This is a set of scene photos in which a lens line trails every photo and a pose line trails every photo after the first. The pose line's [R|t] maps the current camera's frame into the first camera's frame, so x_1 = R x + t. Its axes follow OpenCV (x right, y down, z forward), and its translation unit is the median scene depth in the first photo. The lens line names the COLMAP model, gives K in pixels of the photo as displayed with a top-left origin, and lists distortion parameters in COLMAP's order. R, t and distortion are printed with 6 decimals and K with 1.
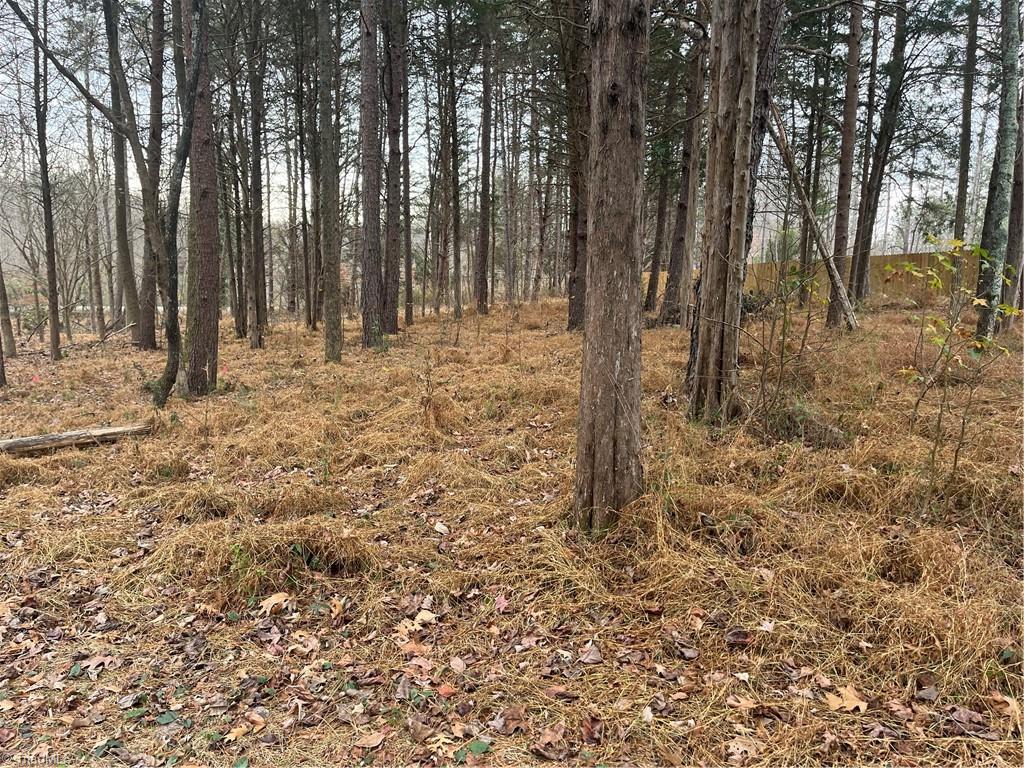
lens RADIAL K [[773.7, 0, 507.6], [0, 773.7, 384.2], [0, 0, 1]] dist [0.065273, -0.082635]
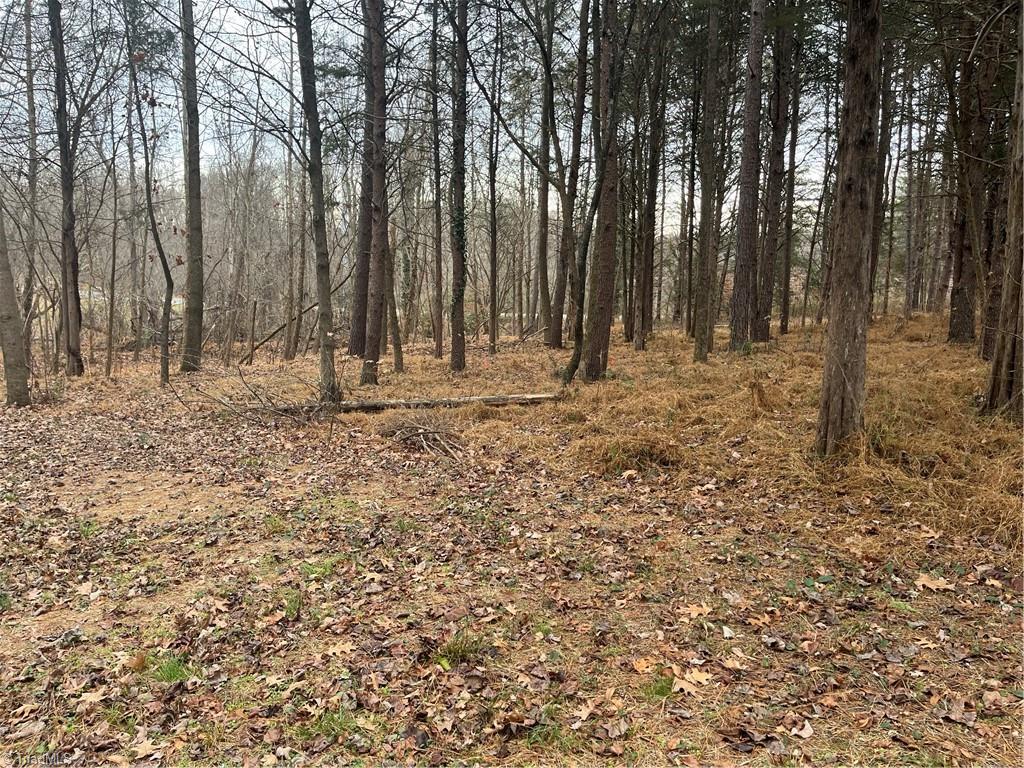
lens RADIAL K [[773.7, 0, 507.6], [0, 773.7, 384.2], [0, 0, 1]] dist [0.065273, -0.082635]
pose [[0.883610, 0.057721, -0.464653, 0.051043], [-0.063521, 0.997975, 0.003177, 0.015220], [0.463896, 0.026708, 0.885487, -0.135654]]
